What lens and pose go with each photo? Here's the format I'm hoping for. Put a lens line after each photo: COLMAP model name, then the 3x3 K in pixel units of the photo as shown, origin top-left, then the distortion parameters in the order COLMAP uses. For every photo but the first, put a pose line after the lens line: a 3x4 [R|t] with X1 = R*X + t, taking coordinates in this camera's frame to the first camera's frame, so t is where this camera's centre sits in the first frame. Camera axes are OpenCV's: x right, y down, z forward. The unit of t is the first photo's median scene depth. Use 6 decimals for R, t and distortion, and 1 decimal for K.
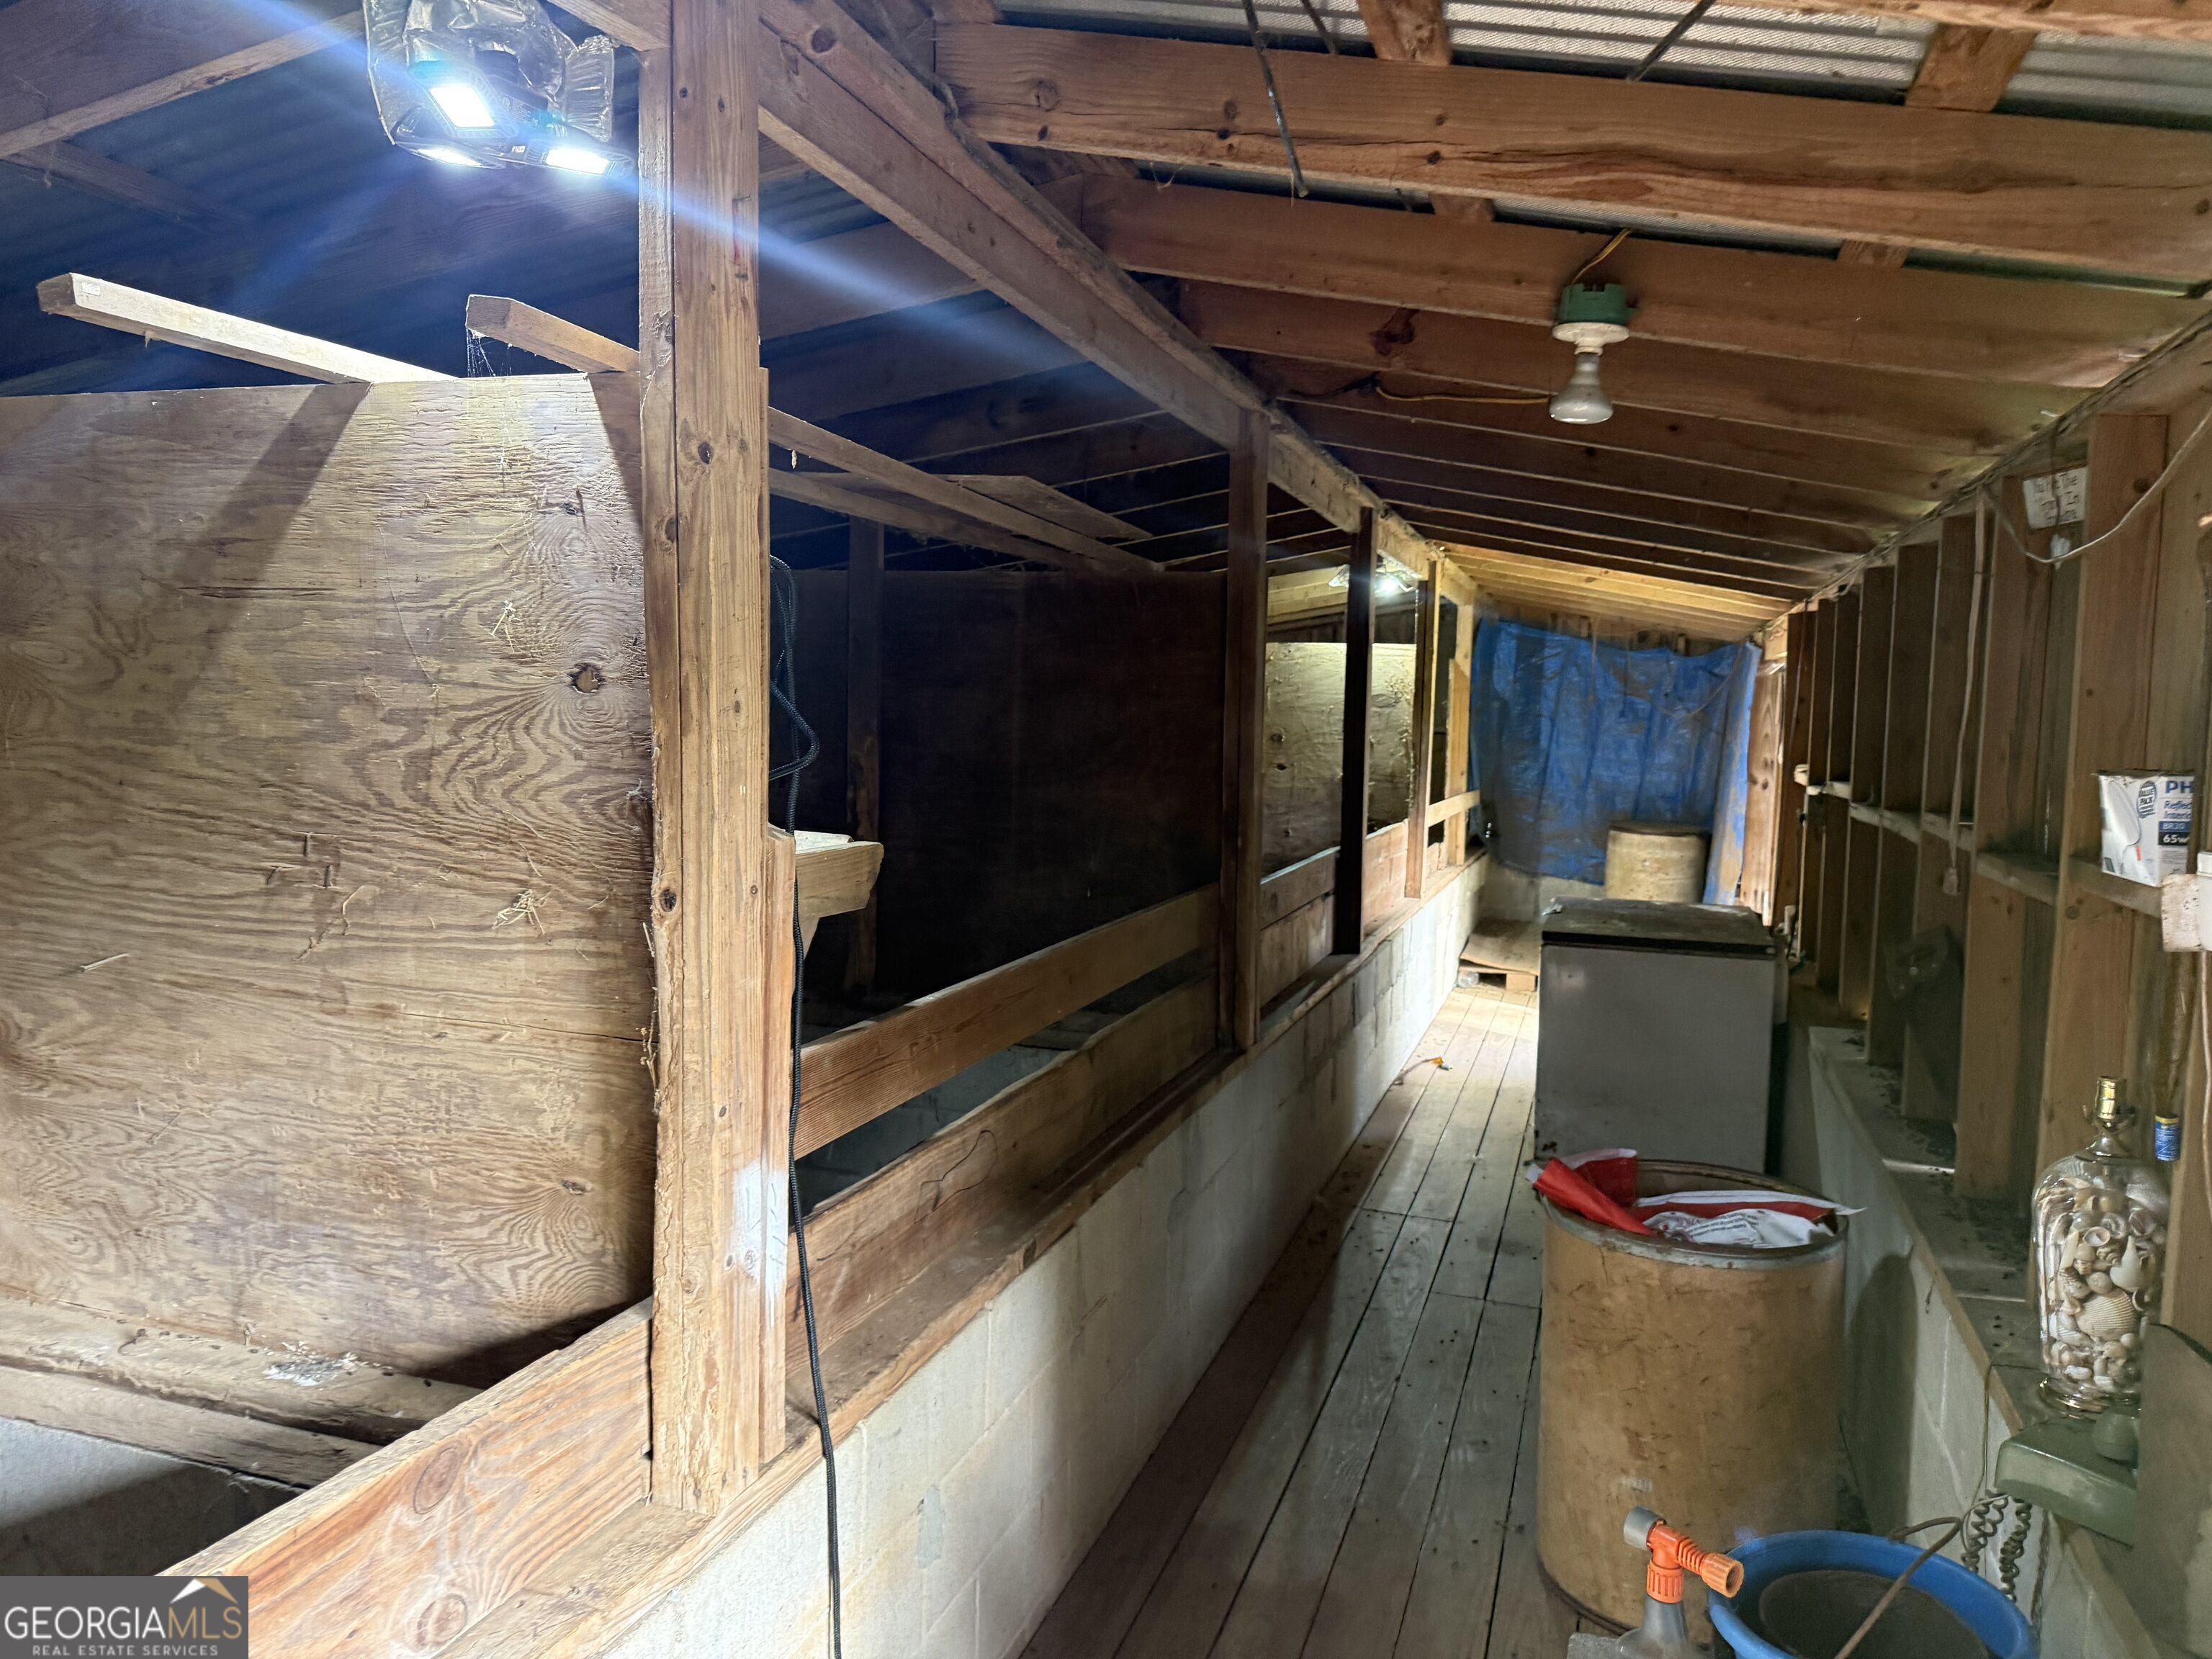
lens RADIAL K [[1550.7, 0, 1106.0], [0, 1550.7, 829.5], [0, 0, 1]] dist [0.008779, -0.011301]
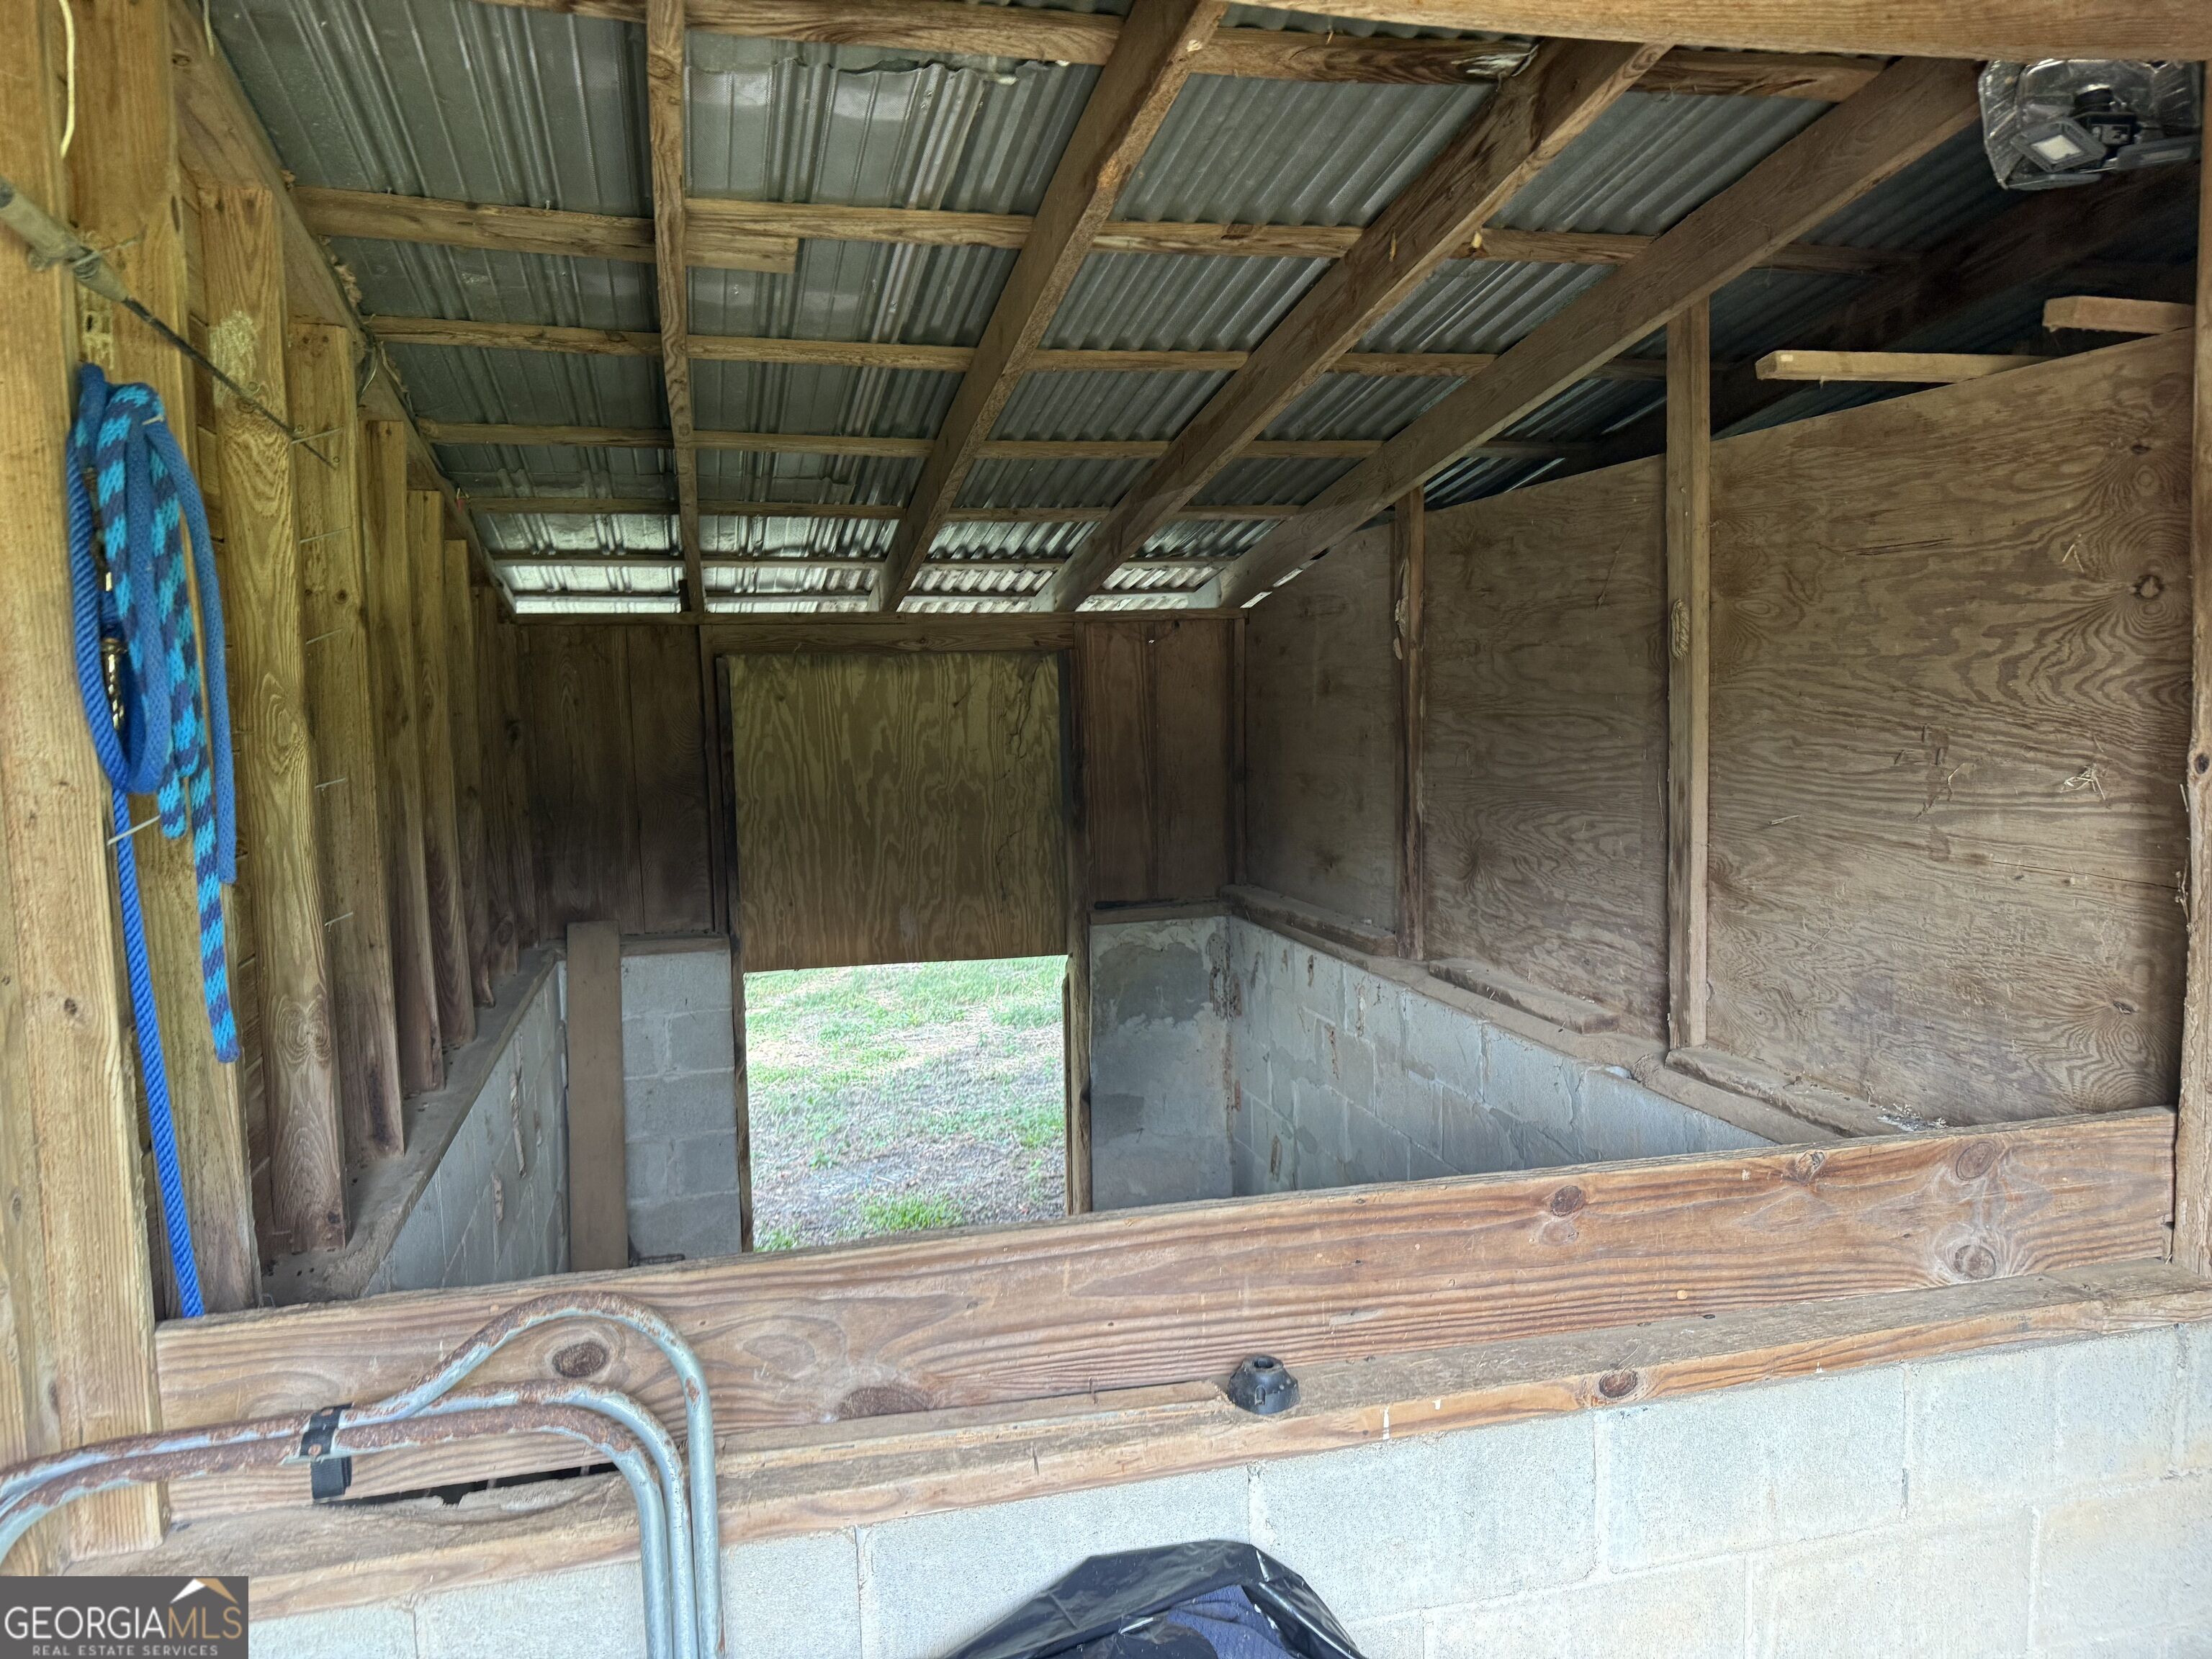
lens RADIAL K [[1550.7, 0, 1106.0], [0, 1550.7, 829.5], [0, 0, 1]] dist [0.008779, -0.011301]
pose [[0.537849, 0.040174, -0.842084, 0.245068], [-0.022357, 0.999192, 0.033390, 0.066191], [0.842745, 0.000868, 0.538313, -0.325599]]
